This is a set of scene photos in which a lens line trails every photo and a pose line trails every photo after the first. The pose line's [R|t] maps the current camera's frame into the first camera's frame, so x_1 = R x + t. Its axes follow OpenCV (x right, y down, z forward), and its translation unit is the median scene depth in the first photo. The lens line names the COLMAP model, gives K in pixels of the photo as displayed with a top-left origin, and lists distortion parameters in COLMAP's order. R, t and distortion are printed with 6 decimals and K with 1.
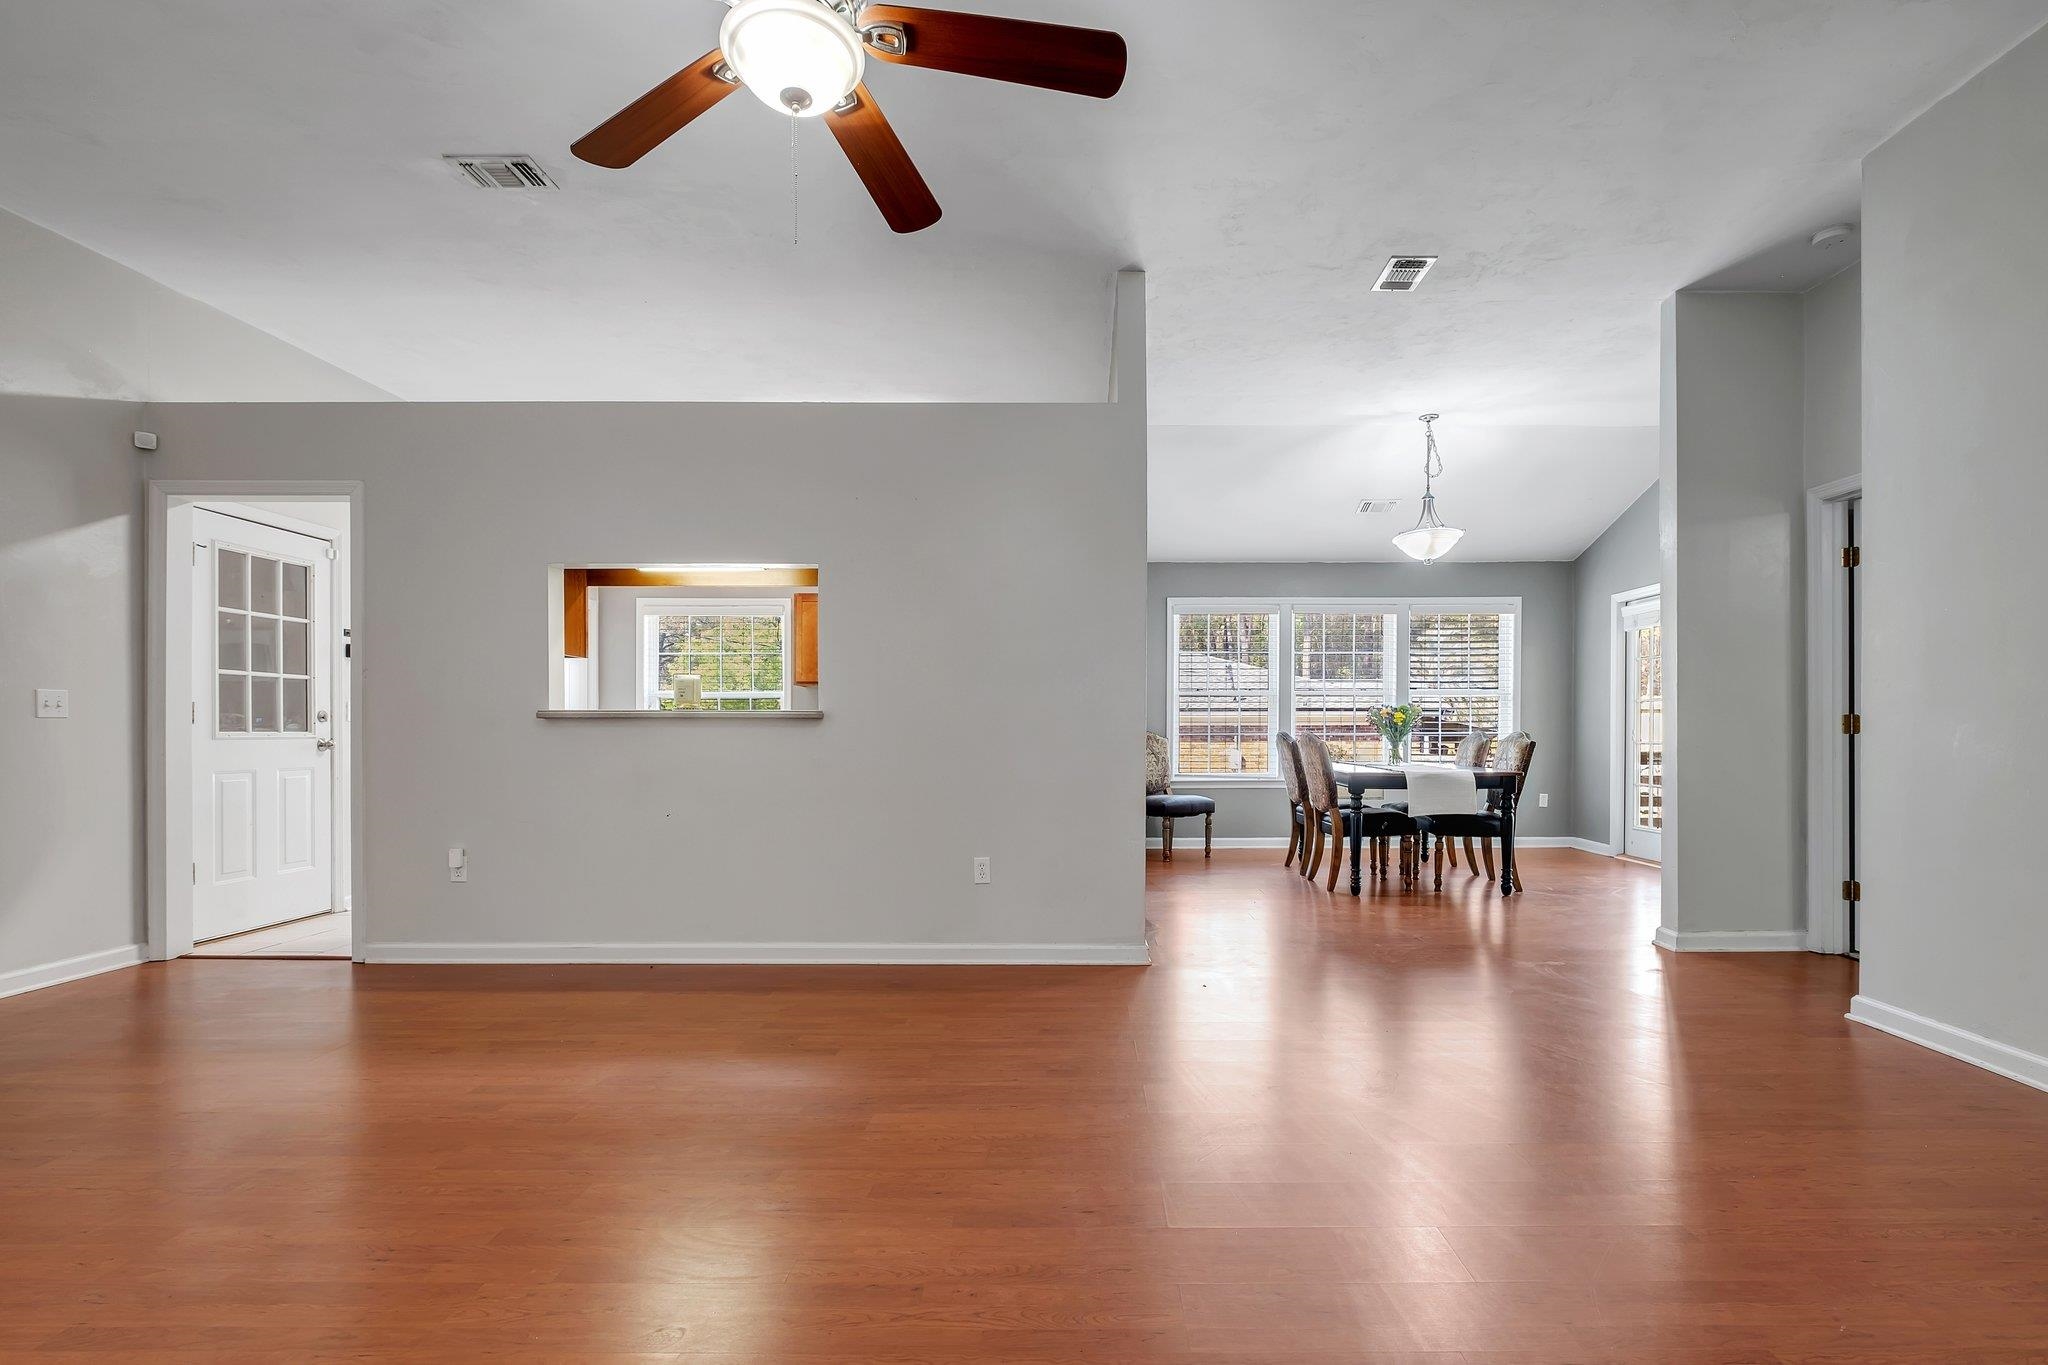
lens RADIAL K [[918.2, 0, 1062.5], [0, 918.2, 732.3], [0, 0, 1]] dist [-0.002241, -0.000242]
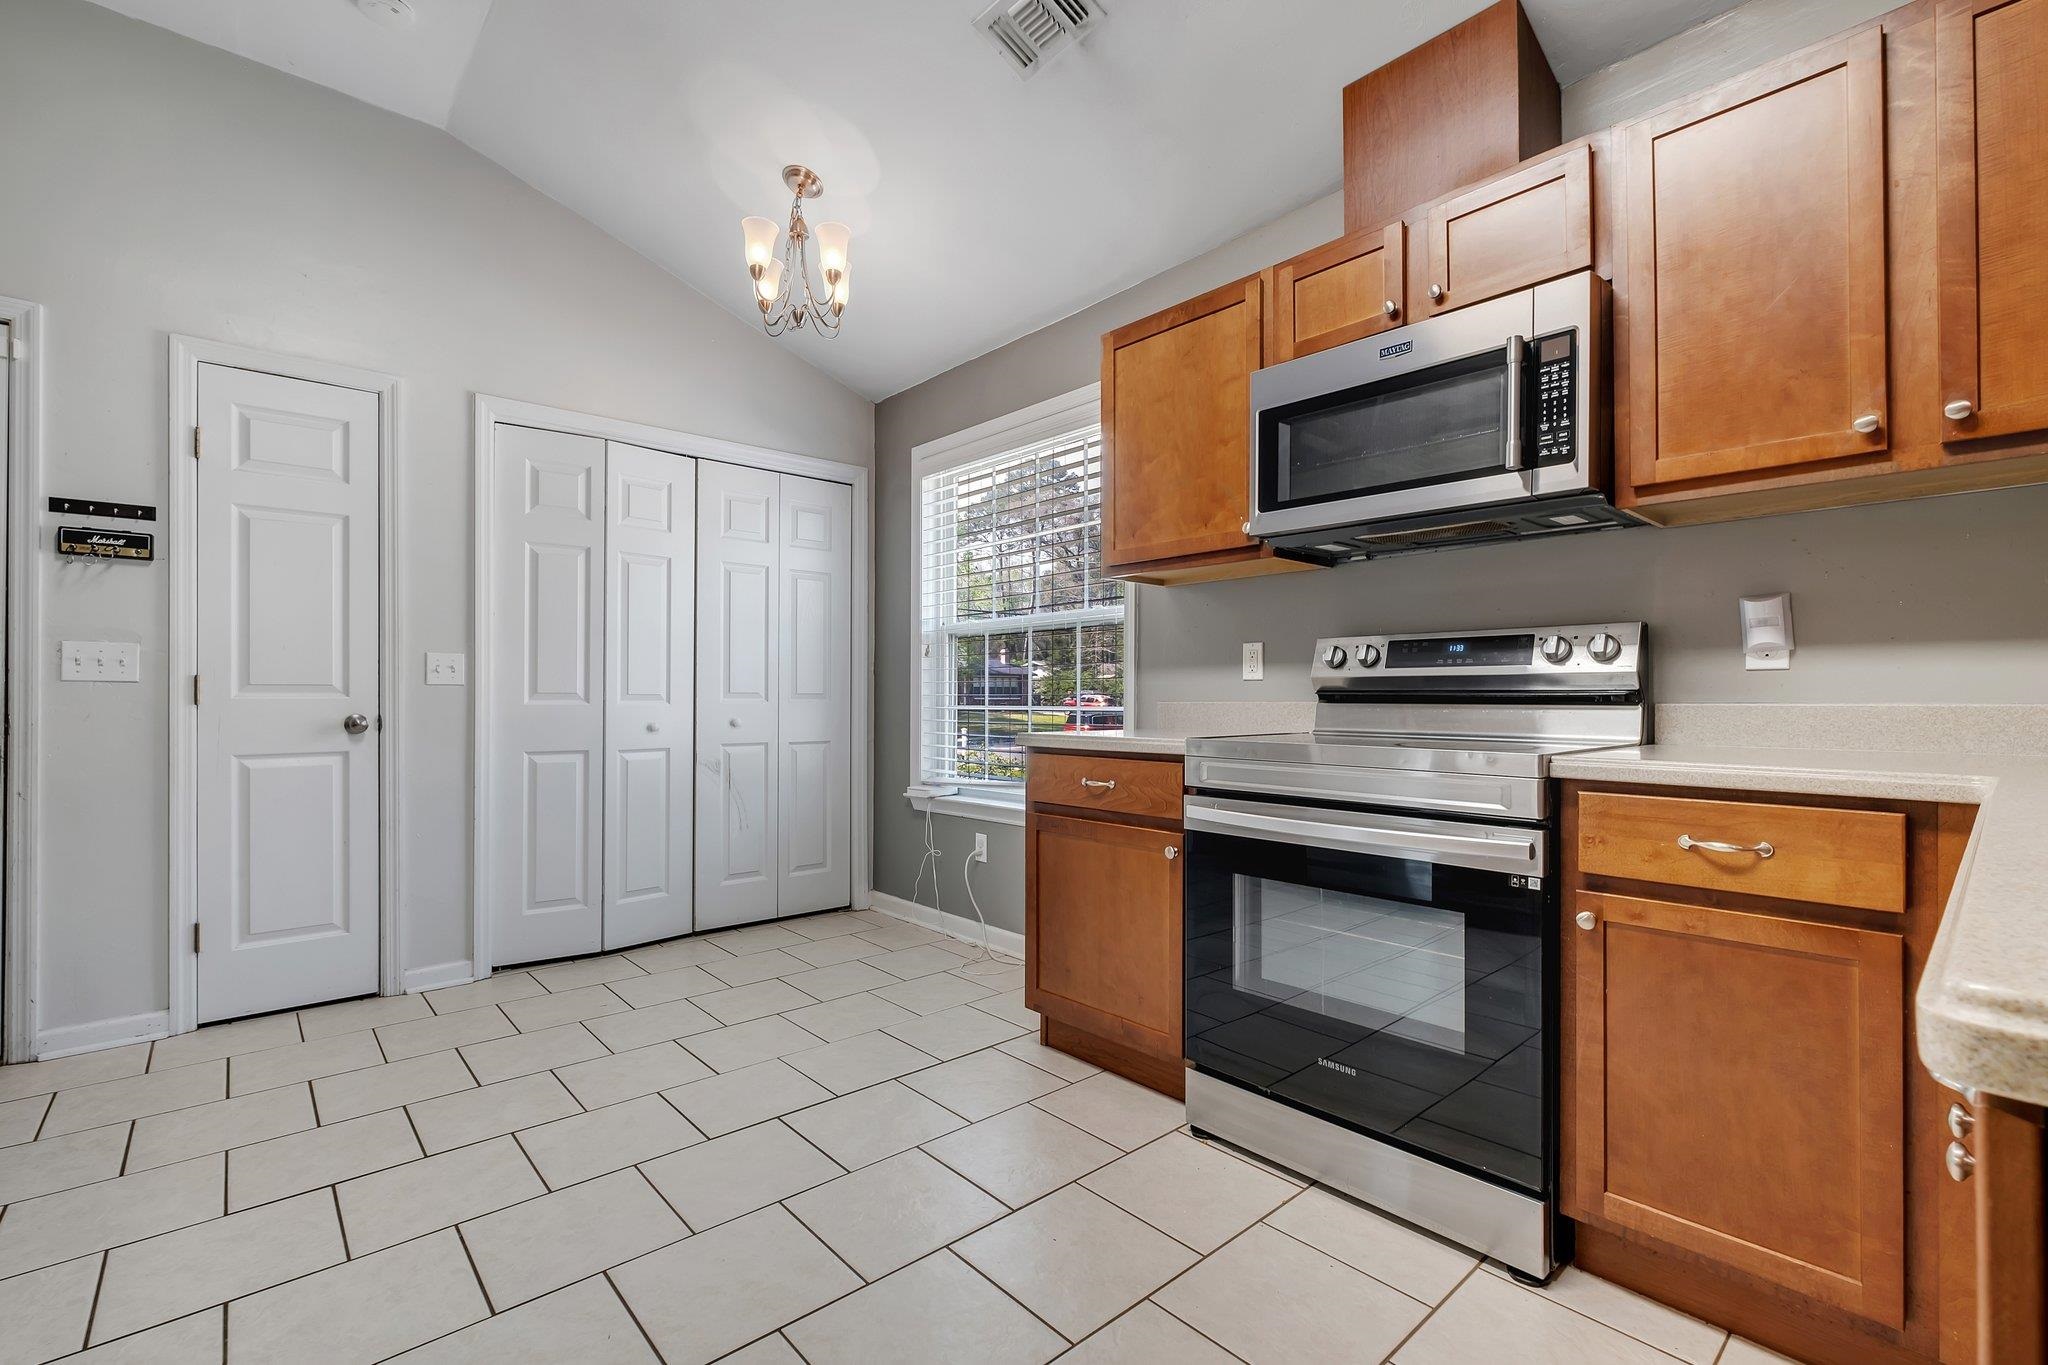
lens RADIAL K [[898.2, 0, 1056.3], [0, 898.2, 690.3], [0, 0, 1]] dist [-0.001980, -0.000164]
pose [[0.680040, -0.007881, -0.733132, -0.052266], [0.000184, 0.999944, -0.010578, -0.000692], [0.733175, 0.007058, 0.680004, 0.929009]]
